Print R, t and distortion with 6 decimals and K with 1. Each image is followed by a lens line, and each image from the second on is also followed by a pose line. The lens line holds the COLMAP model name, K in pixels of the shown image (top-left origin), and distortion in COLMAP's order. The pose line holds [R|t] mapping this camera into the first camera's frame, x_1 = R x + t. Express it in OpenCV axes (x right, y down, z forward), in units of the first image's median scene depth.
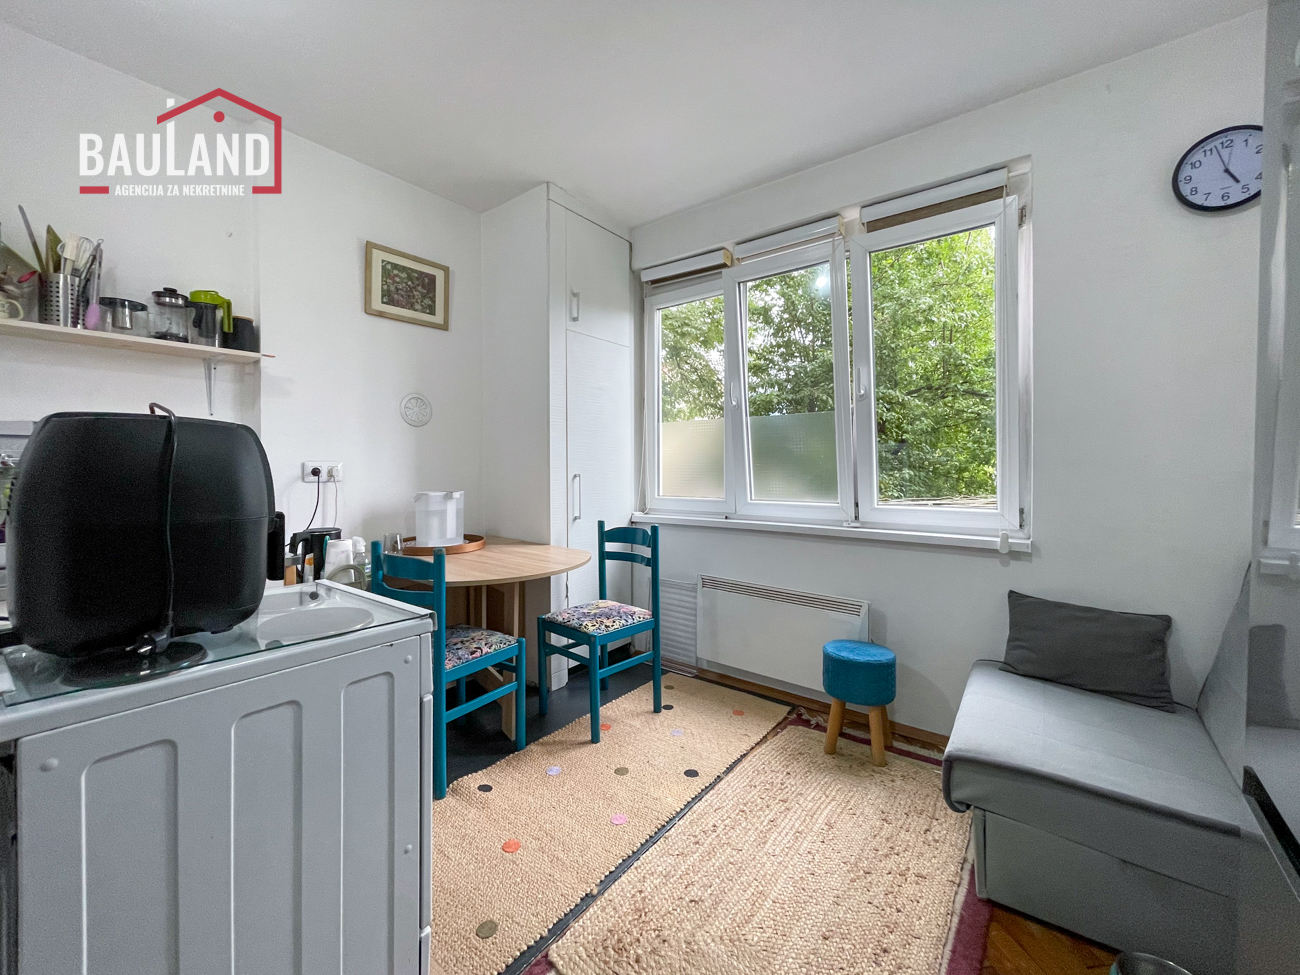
lens RADIAL K [[551.7, 0, 624.3], [0, 551.7, 477.4], [0, 0, 1]] dist [-0.002046, 0.001159]
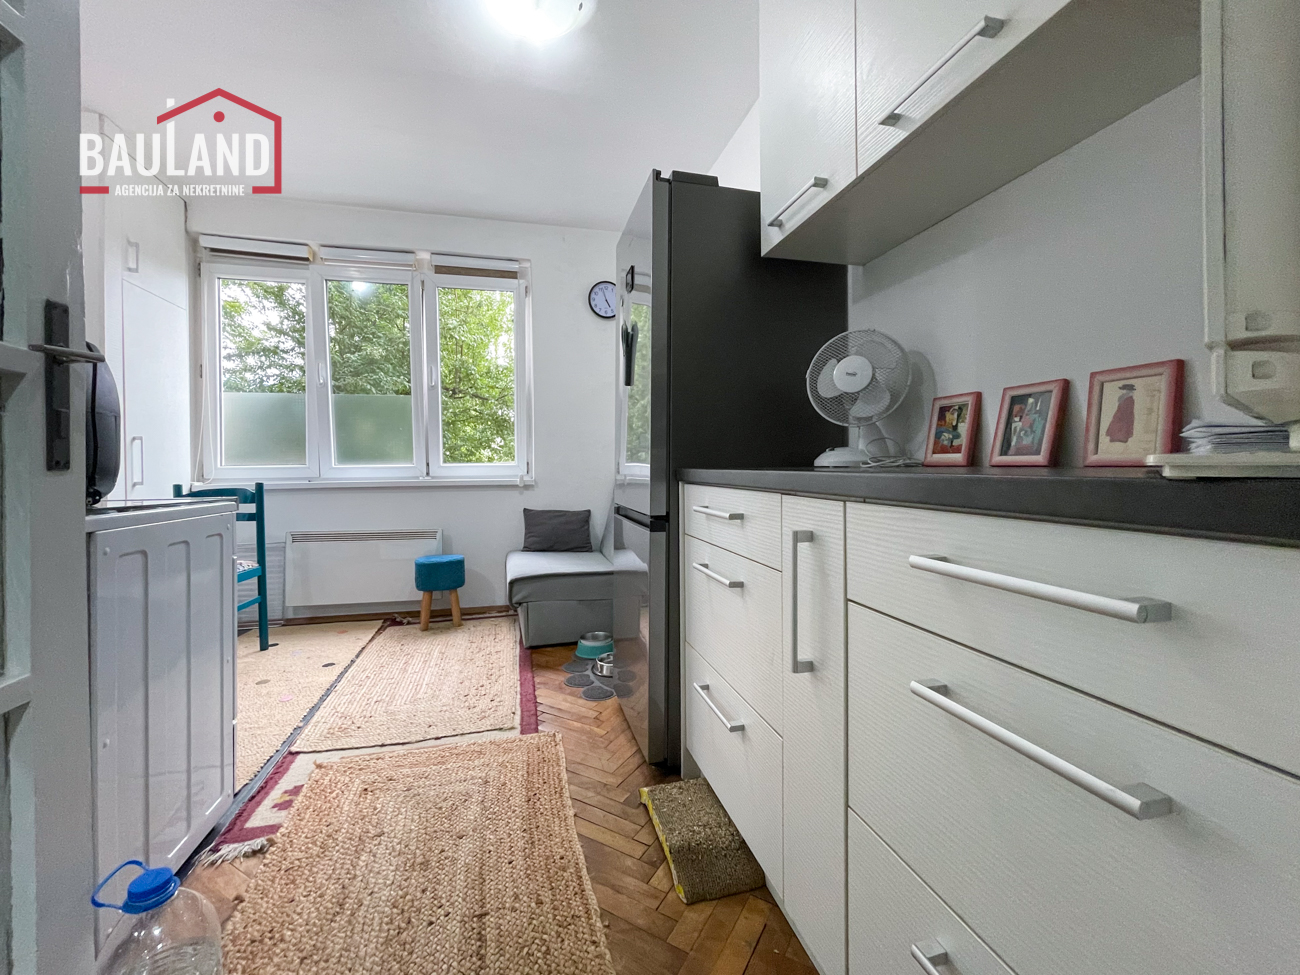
lens RADIAL K [[551.7, 0, 637.3], [0, 551.7, 469.8], [0, 0, 1]] dist [-0.002046, 0.001159]
pose [[0.632035, -0.004107, 0.774929, -0.340754], [0.014142, 0.999881, -0.006235, 0.083691], [-0.774811, 0.014900, 0.632017, -0.302261]]
